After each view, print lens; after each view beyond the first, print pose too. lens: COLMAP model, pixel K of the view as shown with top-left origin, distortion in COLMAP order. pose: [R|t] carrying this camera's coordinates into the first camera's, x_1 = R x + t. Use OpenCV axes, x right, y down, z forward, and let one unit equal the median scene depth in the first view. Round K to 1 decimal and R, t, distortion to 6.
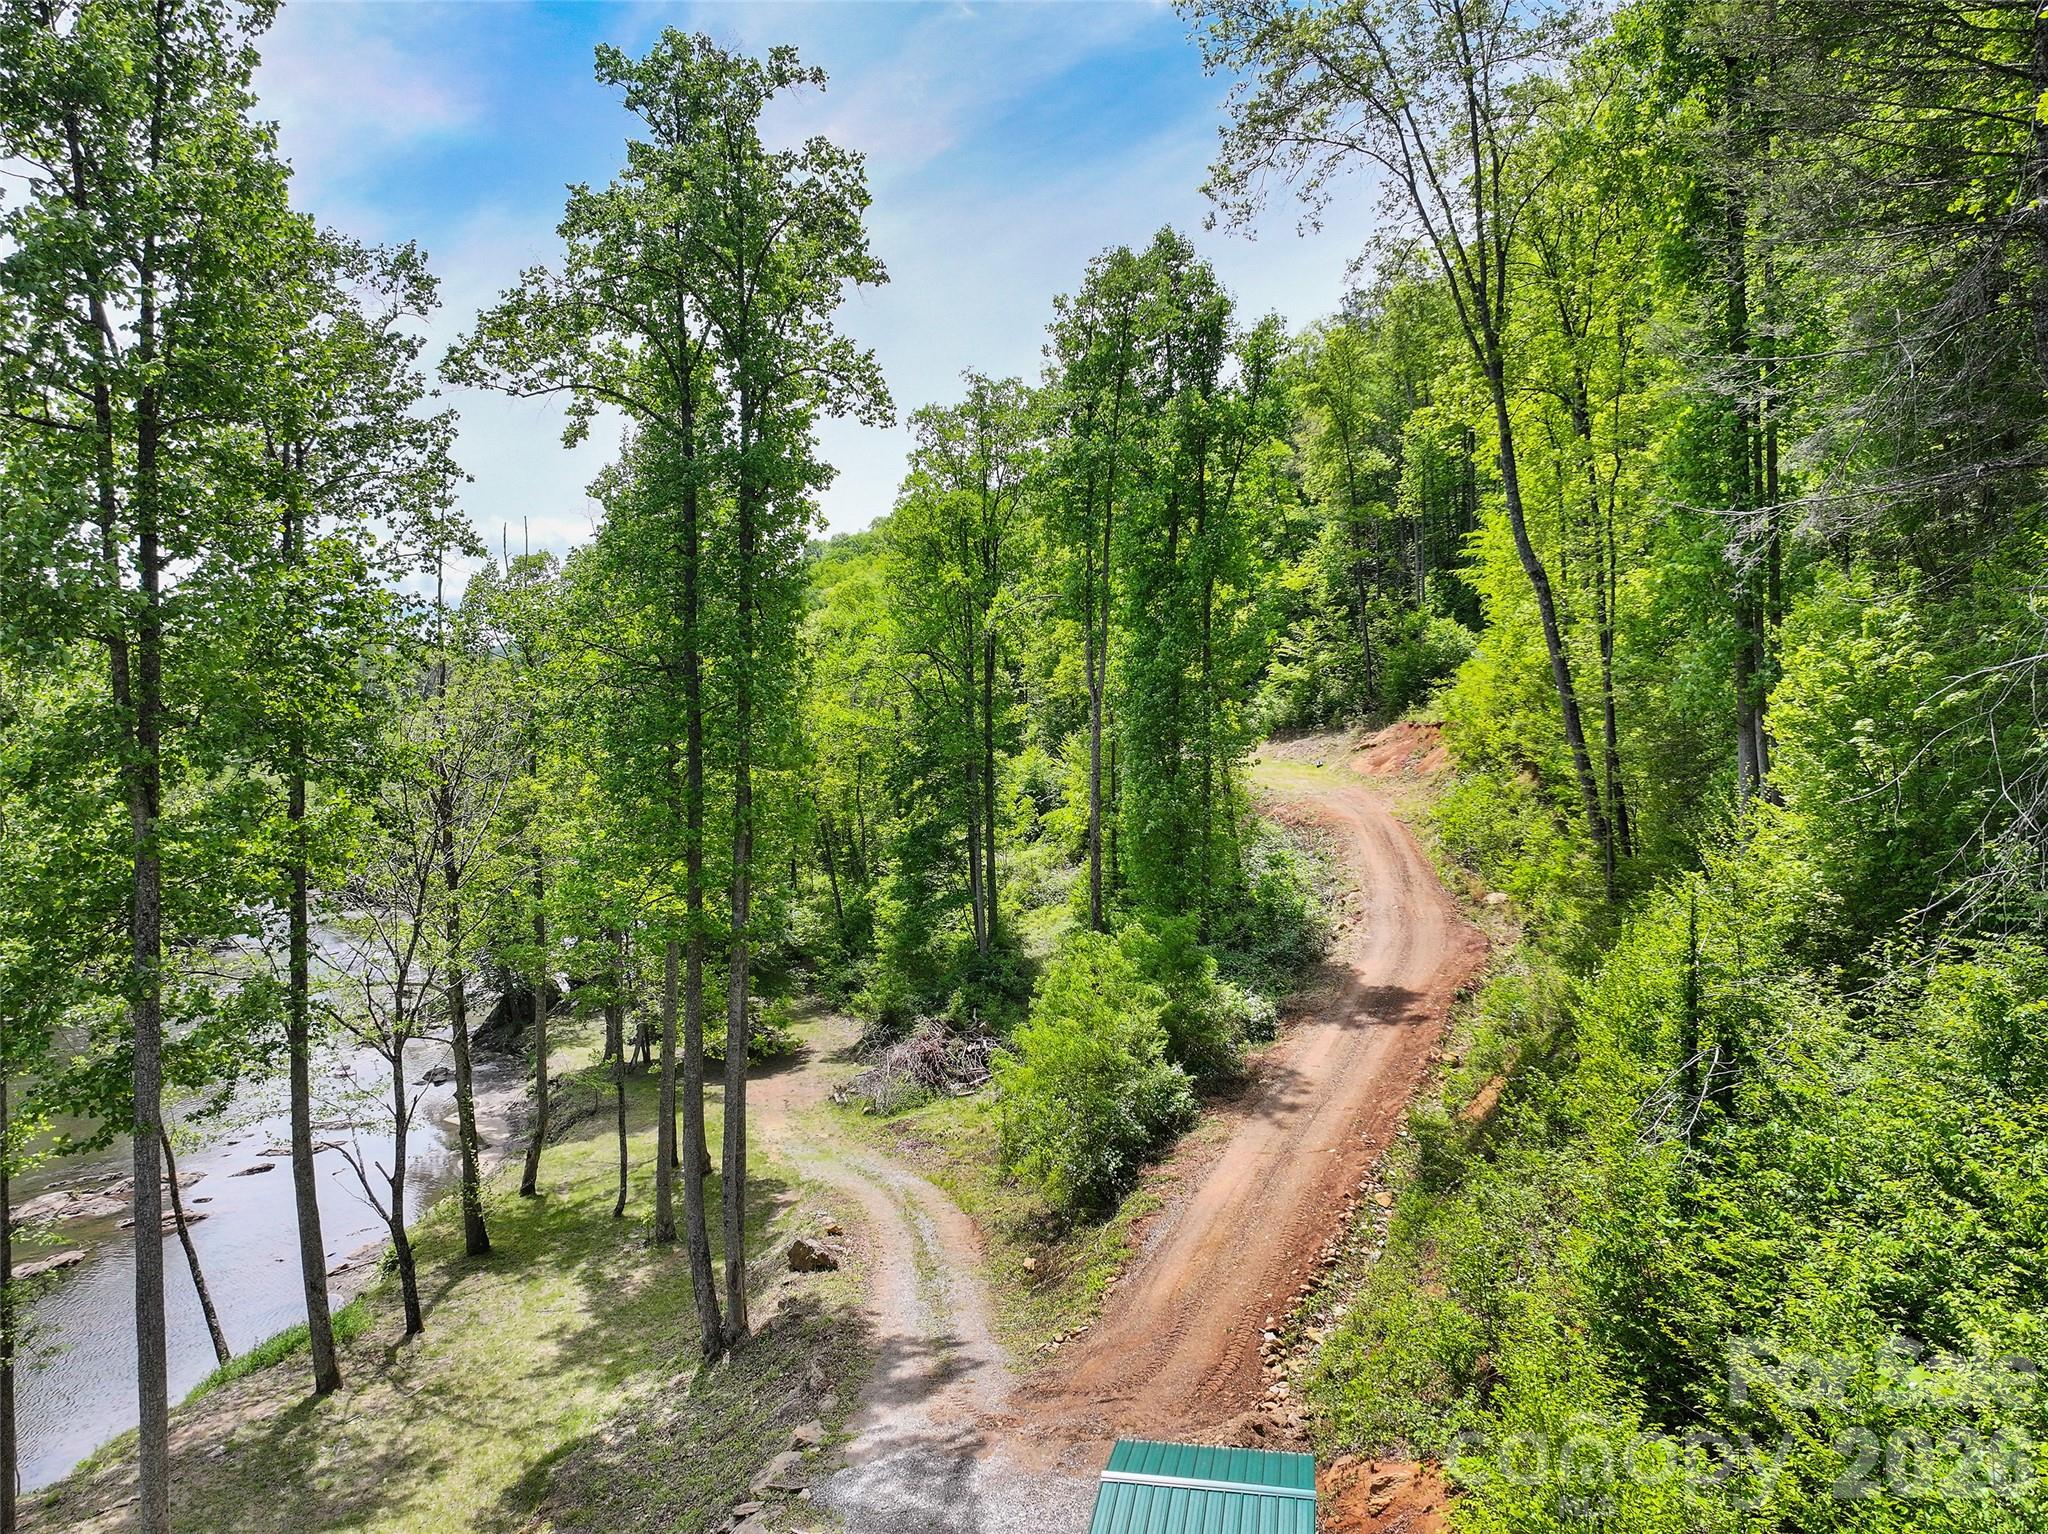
lens RADIAL K [[1433.5, 0, 1020.0], [0, 1433.5, 762.2], [0, 0, 1]] dist [0.007057, 0.011422]
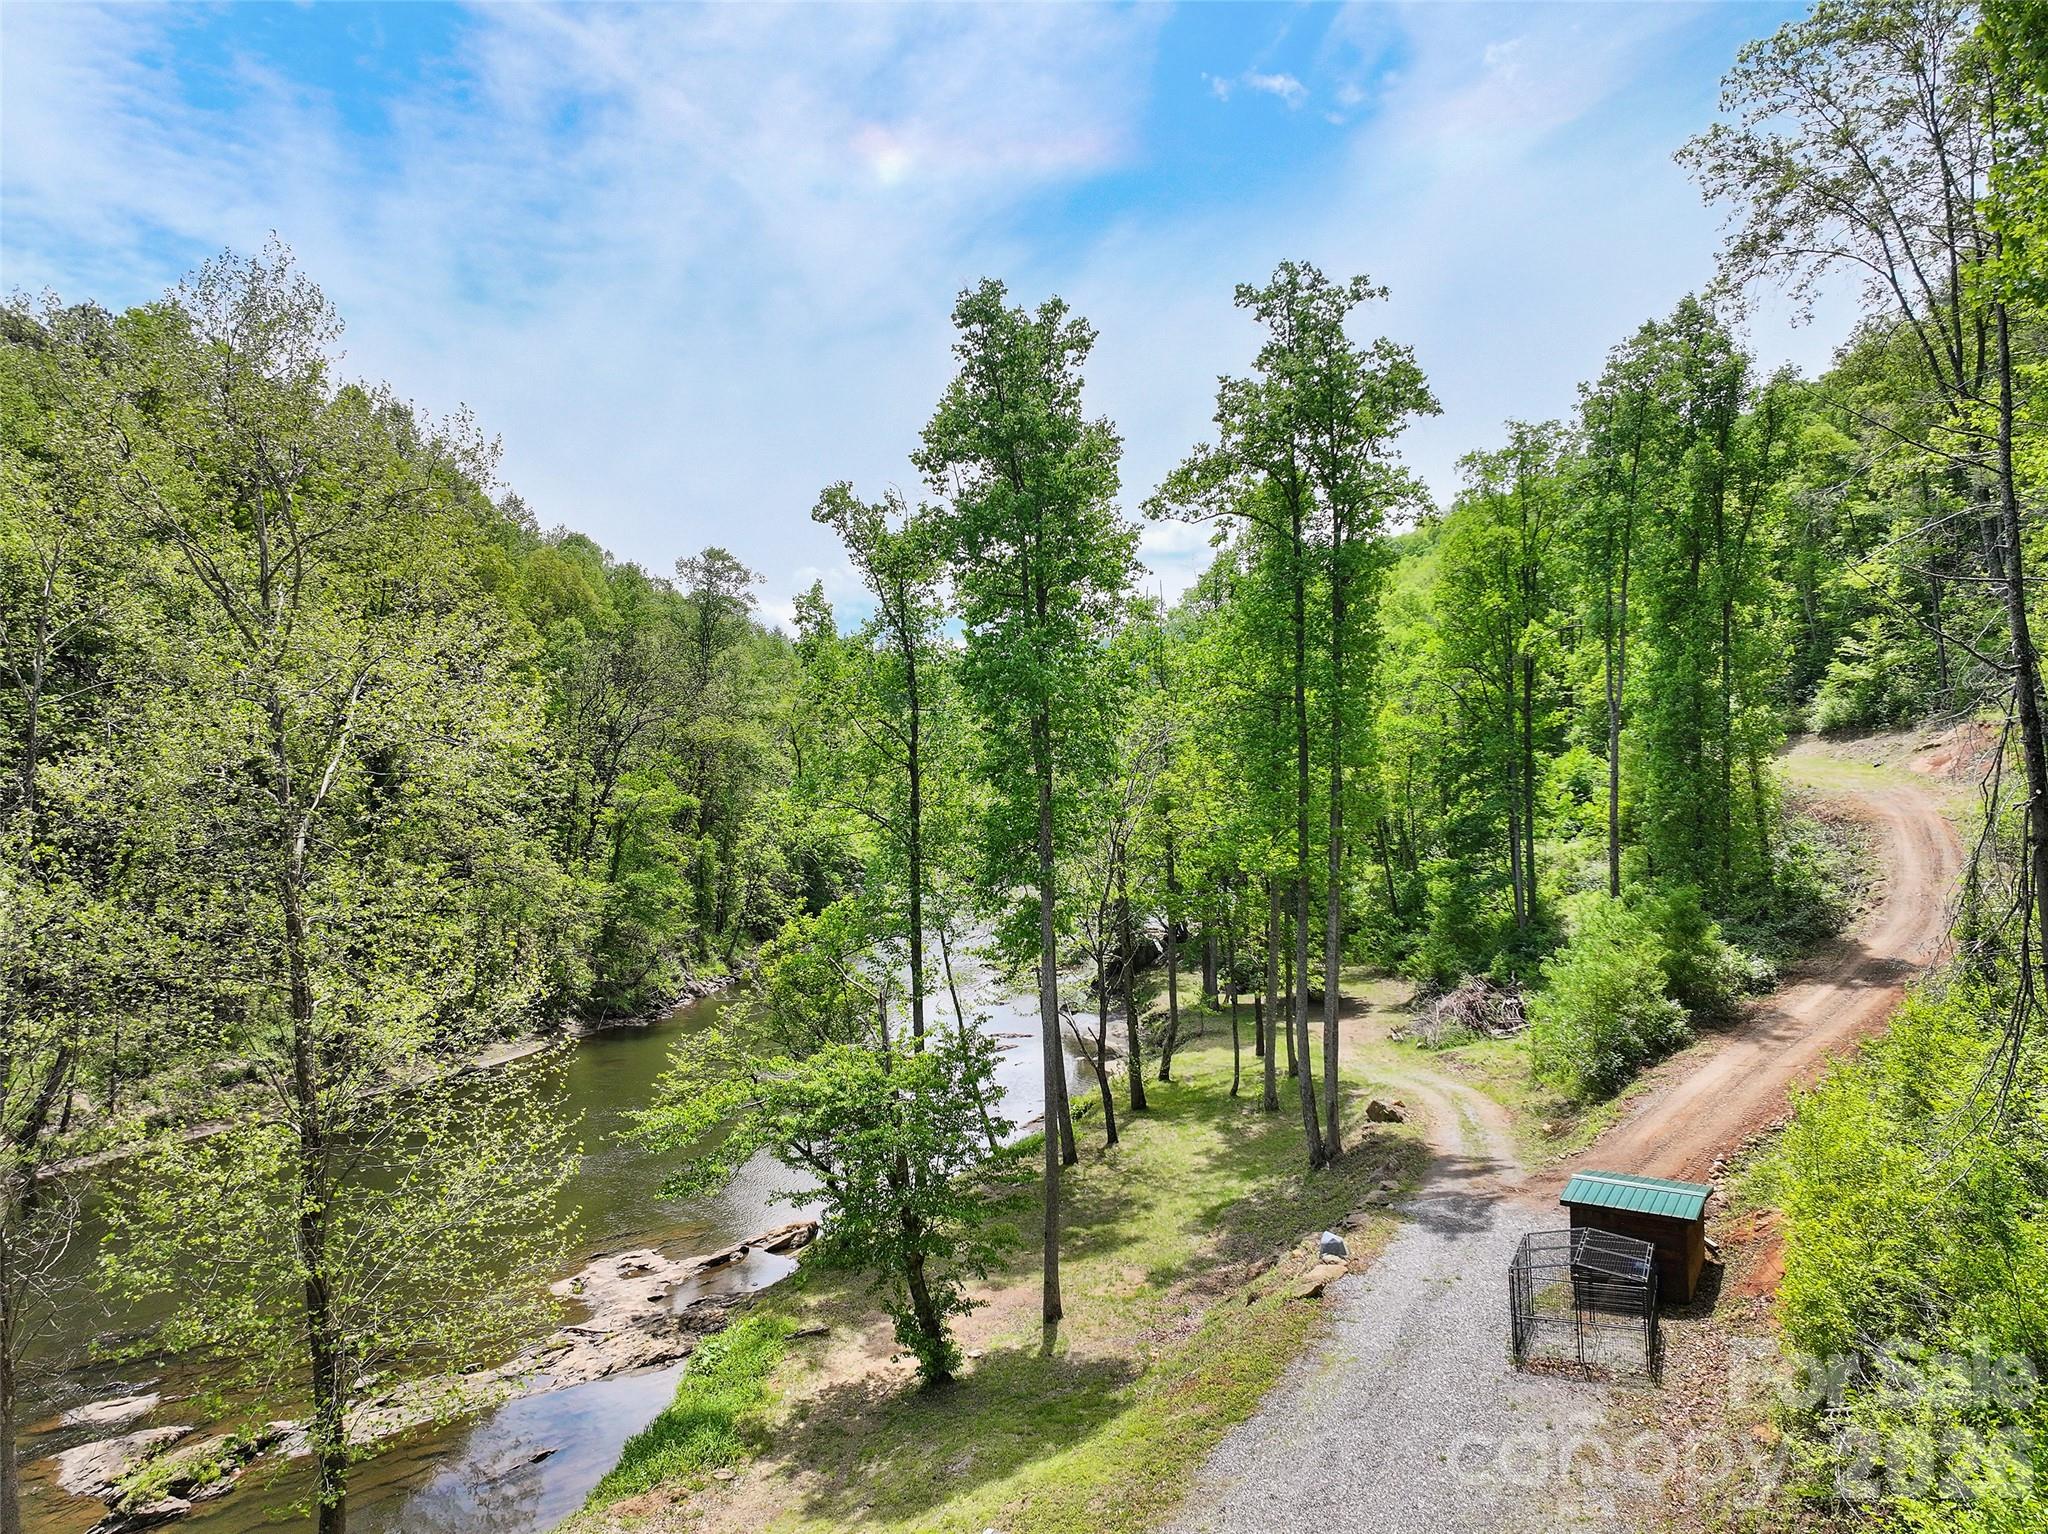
lens RADIAL K [[1433.5, 0, 1037.3], [0, 1433.5, 749.5], [0, 0, 1]] dist [0.007057, 0.011422]
pose [[0.935542, -0.002060, -0.353209, 0.024280], [-0.000601, 0.999972, -0.007424, -0.001388], [0.353215, 0.007158, 0.935515, -0.310203]]
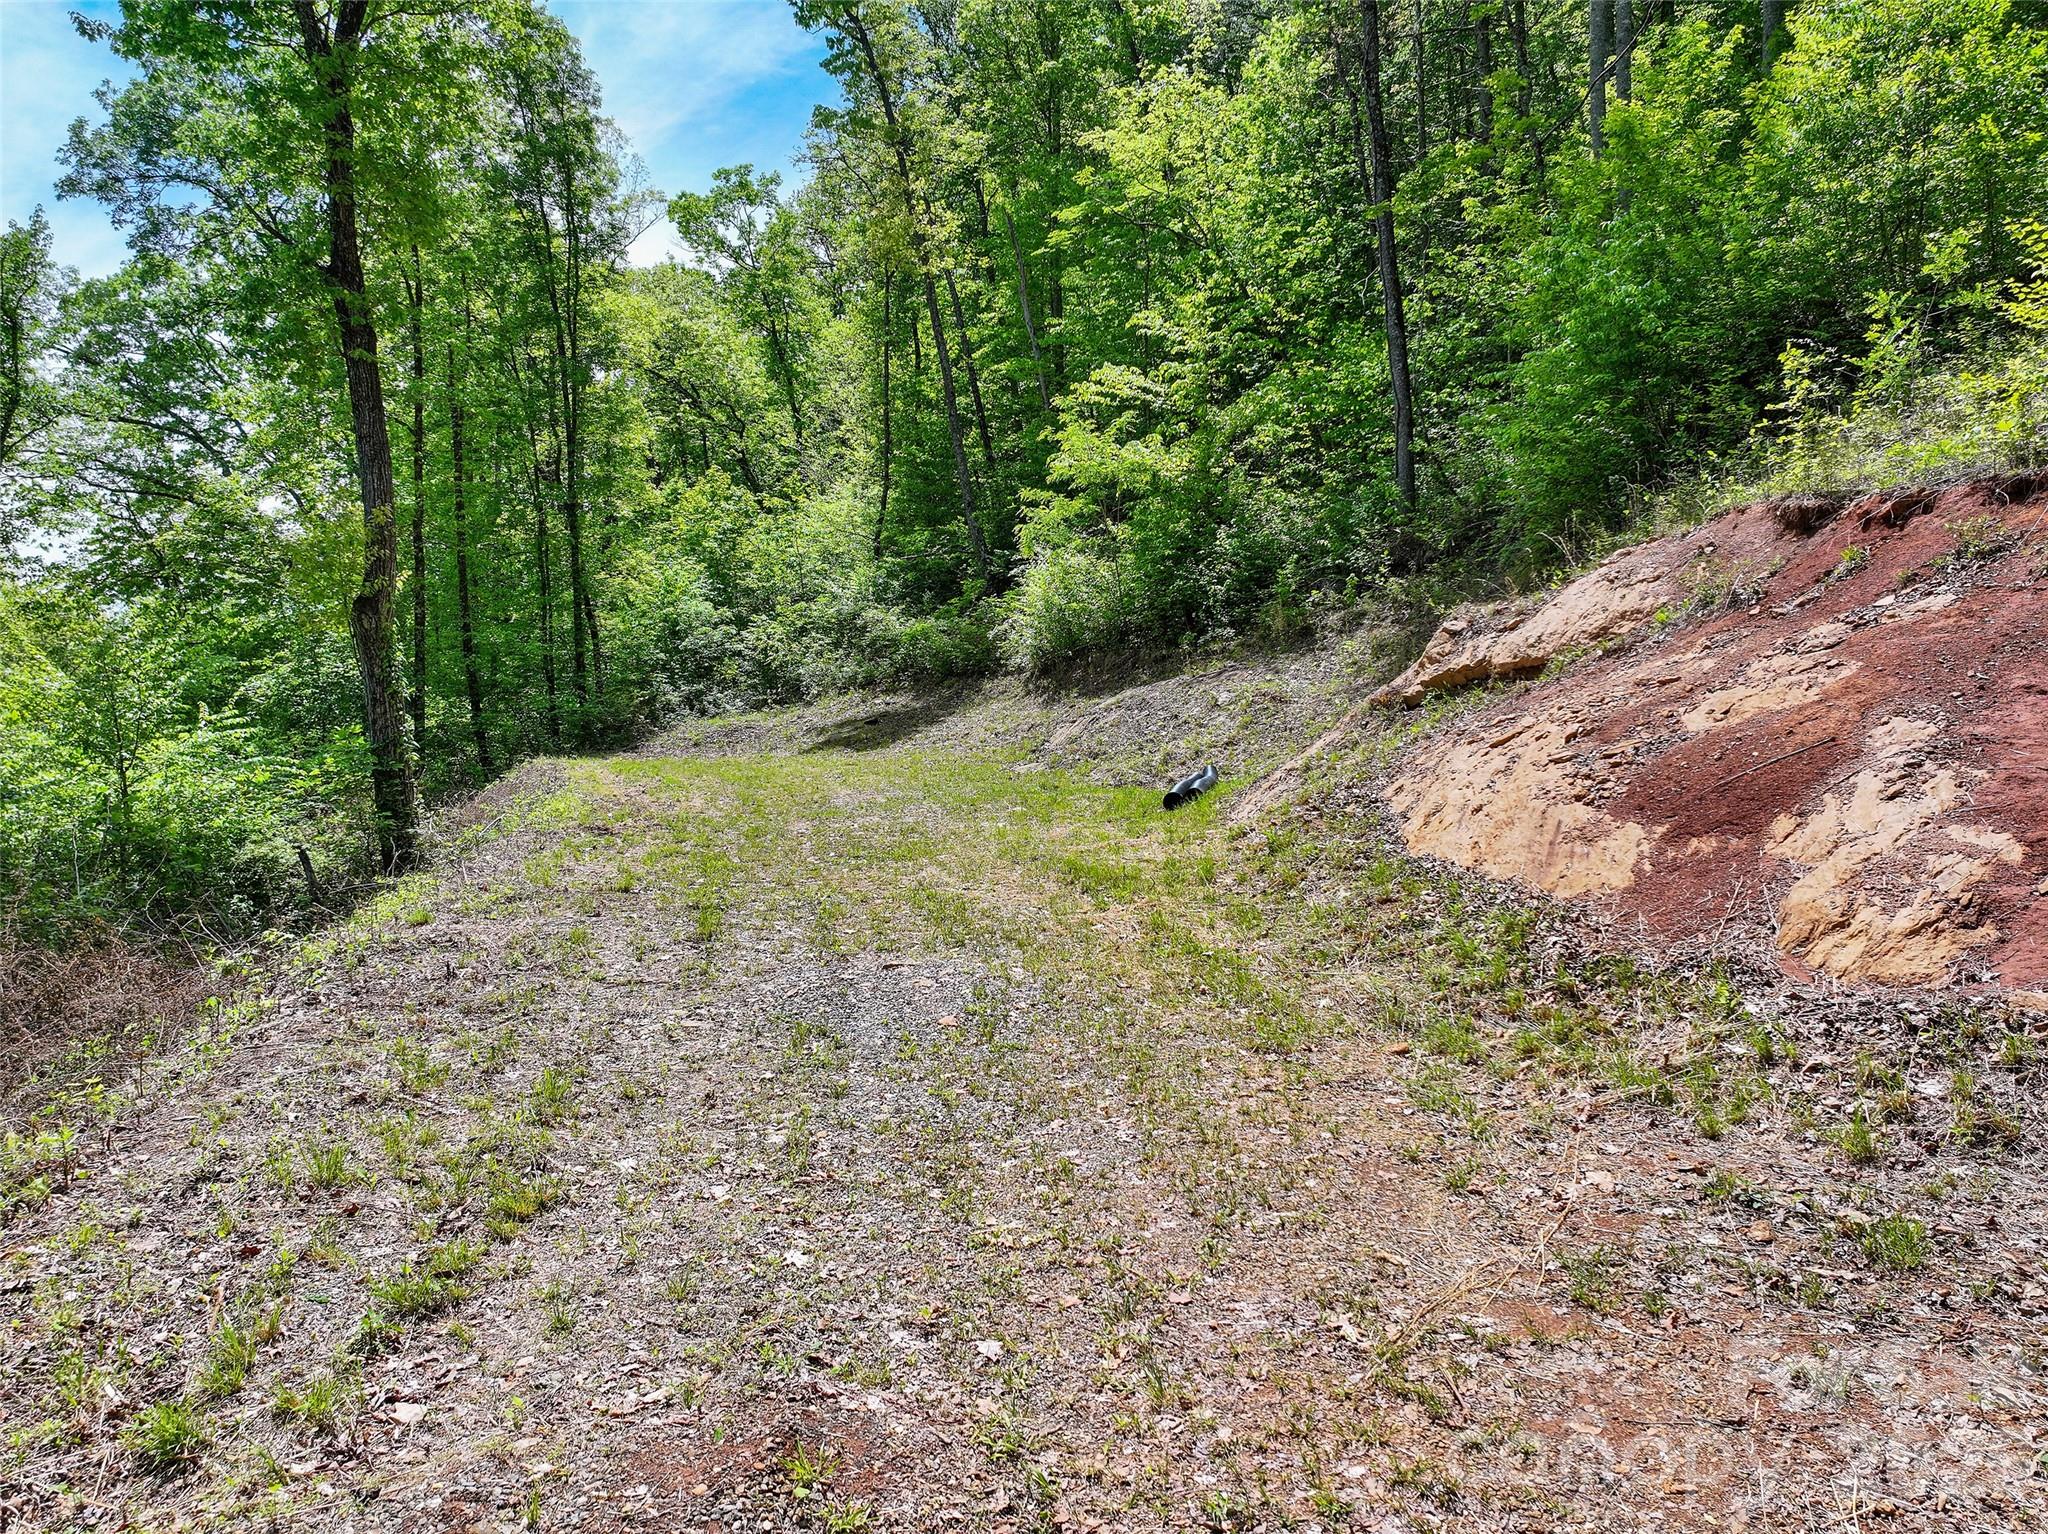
lens RADIAL K [[1433.5, 0, 1025.5], [0, 1433.5, 764.2], [0, 0, 1]] dist [0.007057, 0.011422]
pose [[0.999333, -0.001718, 0.036470, 0.354192], [0.001688, 0.999998, 0.000853, -0.003047], [-0.036472, -0.000791, 0.999334, 1.598843]]
